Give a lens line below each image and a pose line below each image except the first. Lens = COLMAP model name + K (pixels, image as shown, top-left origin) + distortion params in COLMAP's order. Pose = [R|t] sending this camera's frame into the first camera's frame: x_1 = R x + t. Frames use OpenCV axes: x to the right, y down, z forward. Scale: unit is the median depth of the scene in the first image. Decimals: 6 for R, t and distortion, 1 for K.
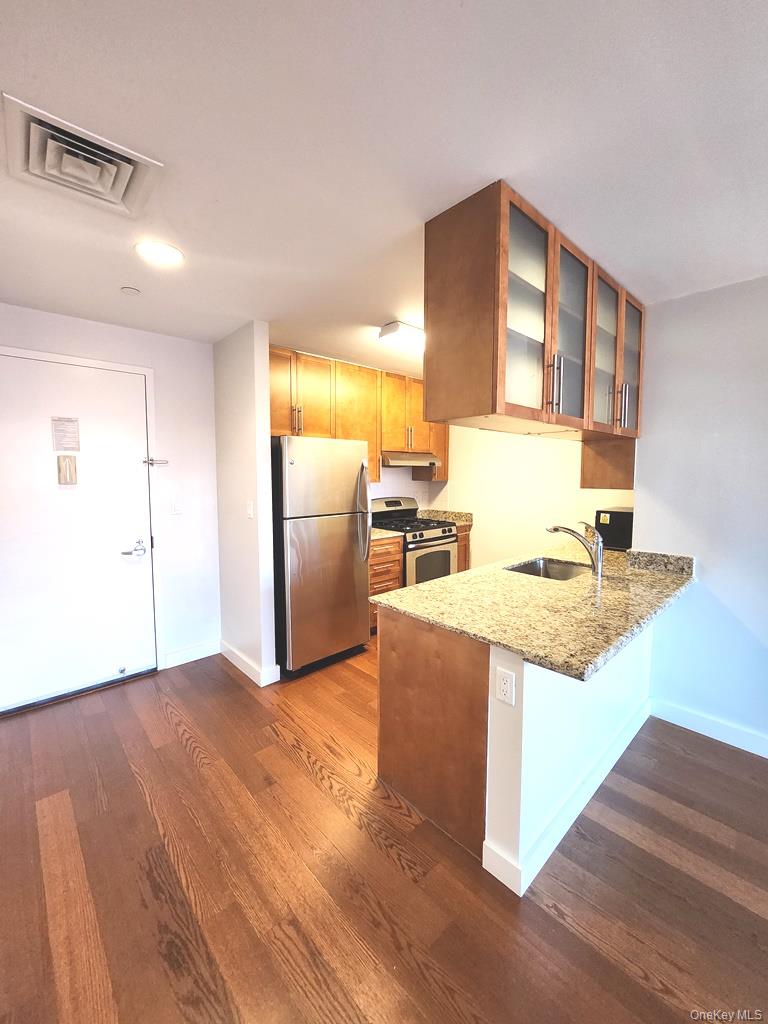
lens RADIAL K [[409.0, 0, 392.0], [0, 409.0, 506.1], [0, 0, 1]] dist [-0.001758, -0.007519]
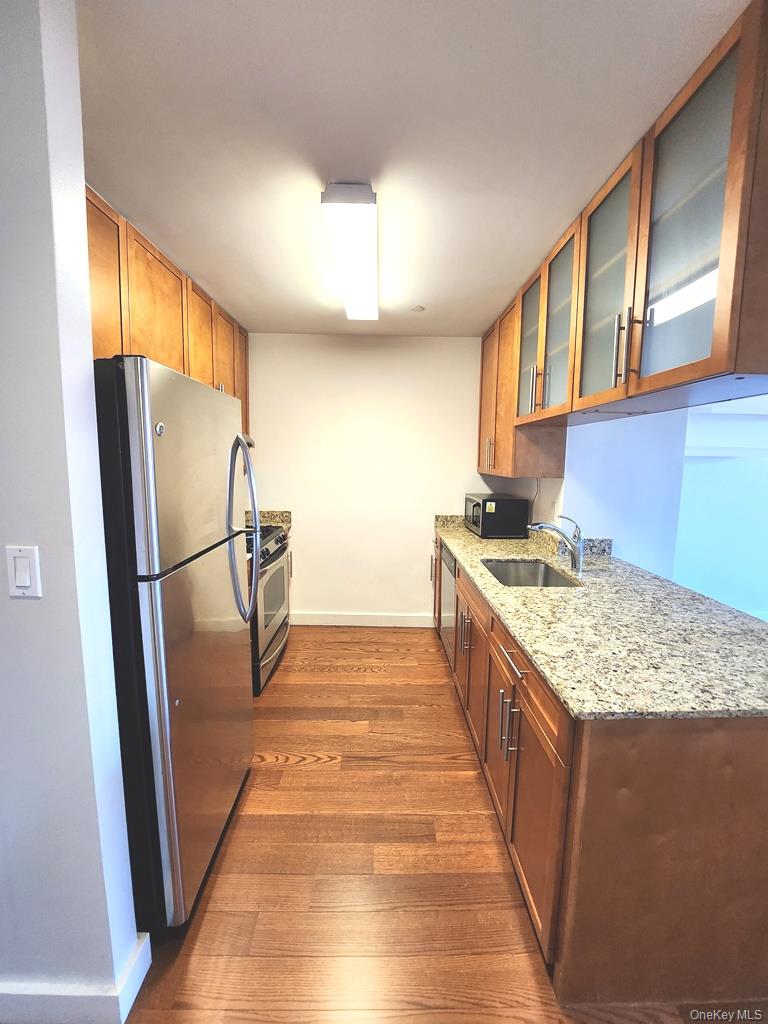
lens RADIAL K [[409.0, 0, 392.0], [0, 409.0, 506.1], [0, 0, 1]] dist [-0.001758, -0.007519]
pose [[0.671953, -0.078954, 0.736373, -0.533862], [0.049088, 0.996863, 0.062090, -0.067661], [-0.738965, -0.005574, 0.673720, 0.792583]]
